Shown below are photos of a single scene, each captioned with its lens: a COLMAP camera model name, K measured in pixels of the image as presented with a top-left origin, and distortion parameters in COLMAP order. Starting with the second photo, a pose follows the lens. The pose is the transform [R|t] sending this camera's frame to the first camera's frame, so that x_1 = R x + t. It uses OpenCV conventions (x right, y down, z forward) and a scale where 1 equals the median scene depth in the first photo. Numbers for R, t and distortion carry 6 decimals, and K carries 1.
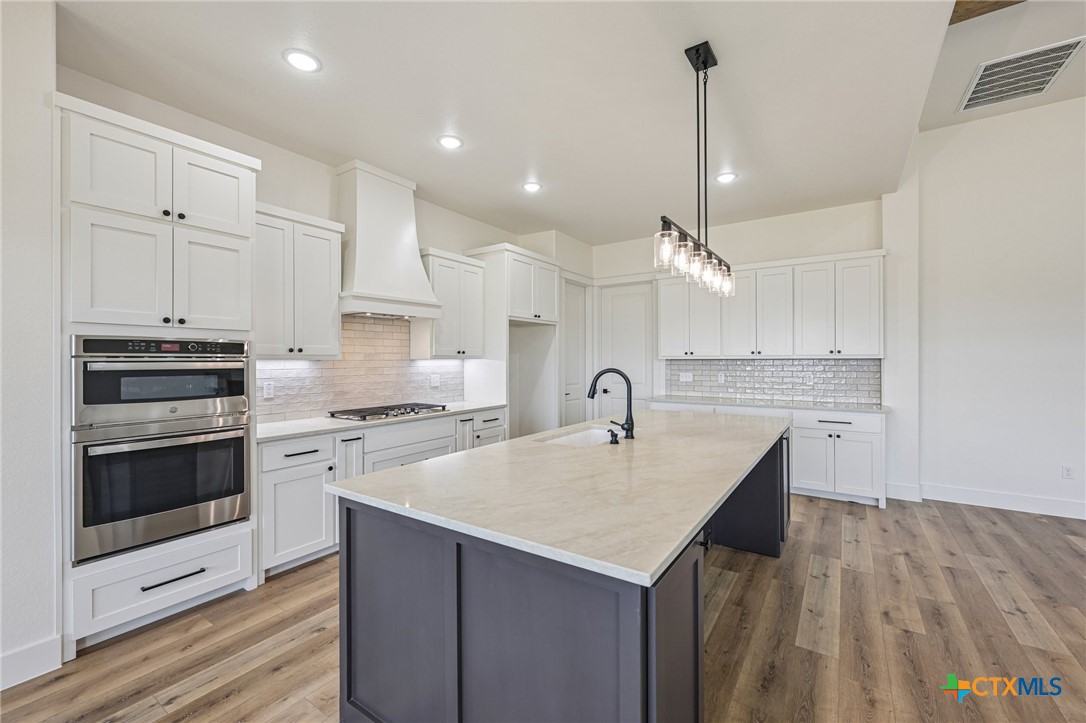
lens RADIAL K [[446.9, 0, 538.5], [0, 446.9, 358.2], [0, 0, 1]] dist [-0.000574, 0.000208]
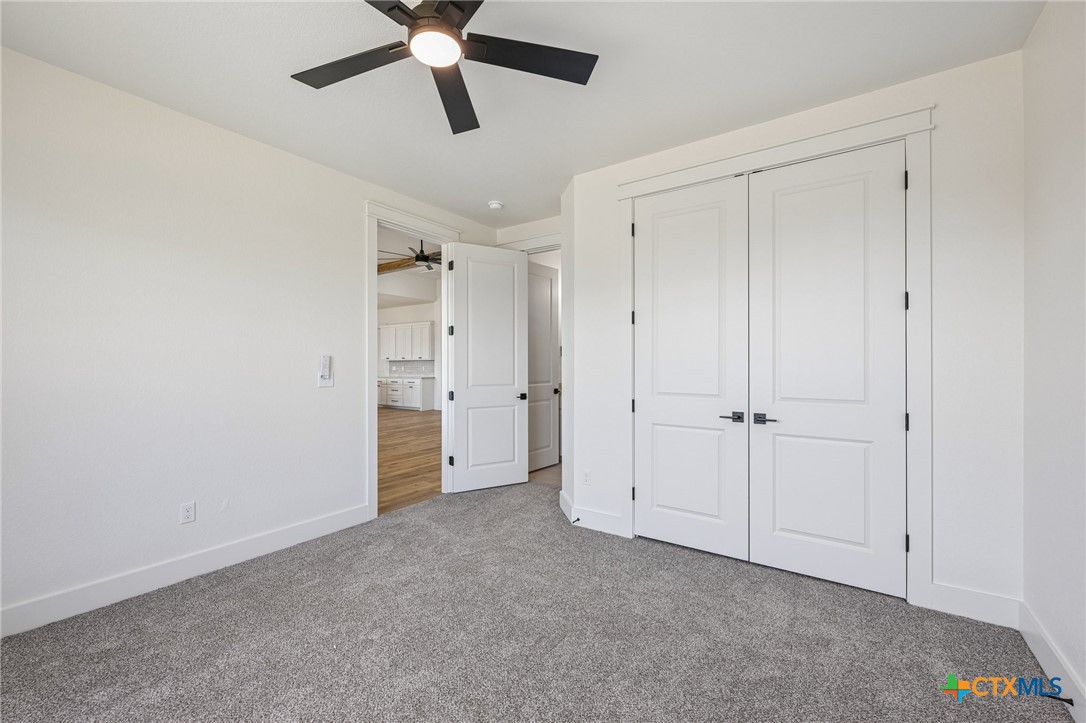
lens RADIAL K [[446.9, 0, 540.4], [0, 446.9, 361.5], [0, 0, 1]] dist [-0.000574, 0.000208]
pose [[0.999773, -0.001443, -0.021257, 1.904117], [0.001331, 0.999985, -0.005283, 0.030990], [0.021264, 0.005254, 0.999760, -2.280660]]
